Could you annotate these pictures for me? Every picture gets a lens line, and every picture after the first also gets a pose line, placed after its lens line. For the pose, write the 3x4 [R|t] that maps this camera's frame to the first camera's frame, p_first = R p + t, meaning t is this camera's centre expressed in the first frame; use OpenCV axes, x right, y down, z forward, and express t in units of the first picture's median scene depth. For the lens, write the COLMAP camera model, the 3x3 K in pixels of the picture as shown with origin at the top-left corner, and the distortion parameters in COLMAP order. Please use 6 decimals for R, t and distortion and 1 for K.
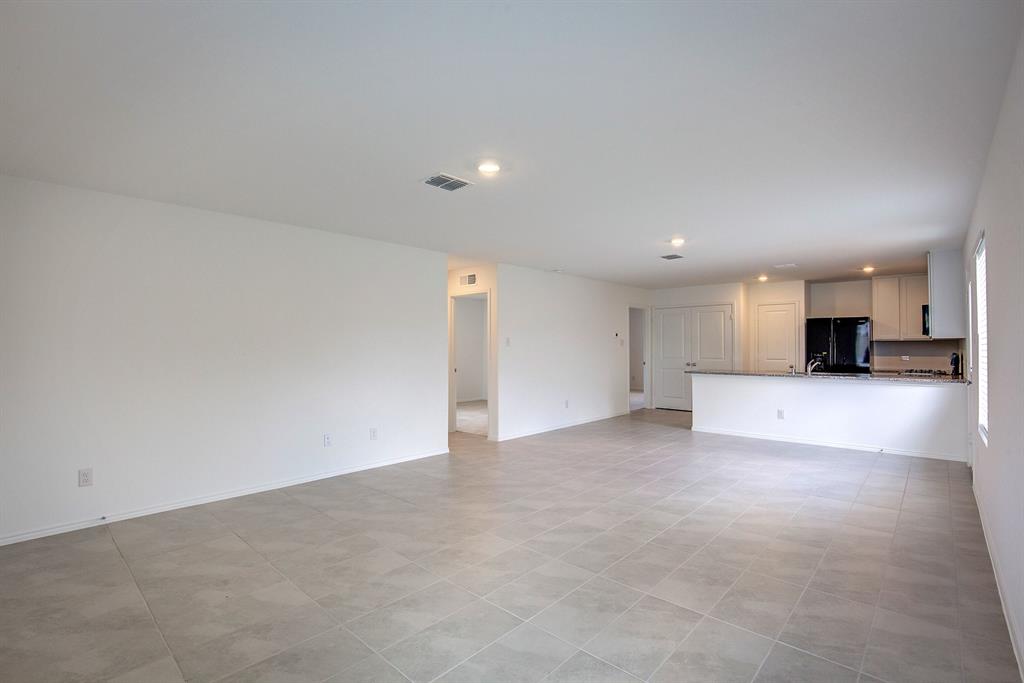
lens RADIAL K [[469.9, 0, 514.5], [0, 469.9, 340.9], [0, 0, 1]] dist [-0.029995, 0.002047]
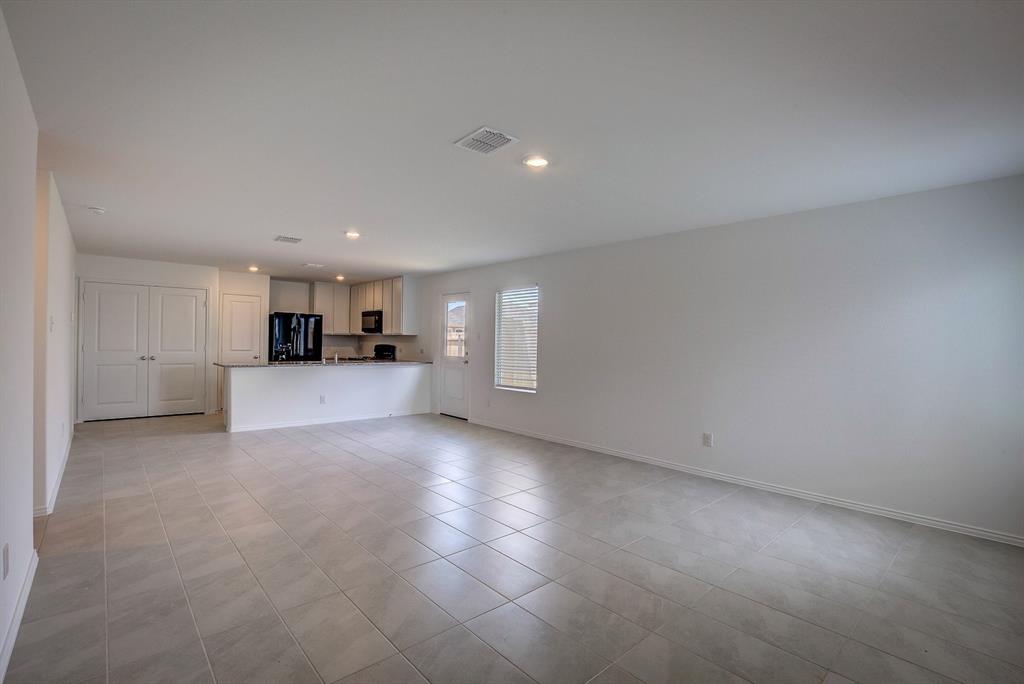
lens RADIAL K [[469.9, 0, 507.9], [0, 469.9, 342.2], [0, 0, 1]] dist [-0.029995, 0.002047]
pose [[0.101549, 0.002959, 0.994826, -0.402424], [-0.026922, 0.999638, -0.000225, 0.007431], [-0.994466, -0.026759, 0.101591, 0.362738]]
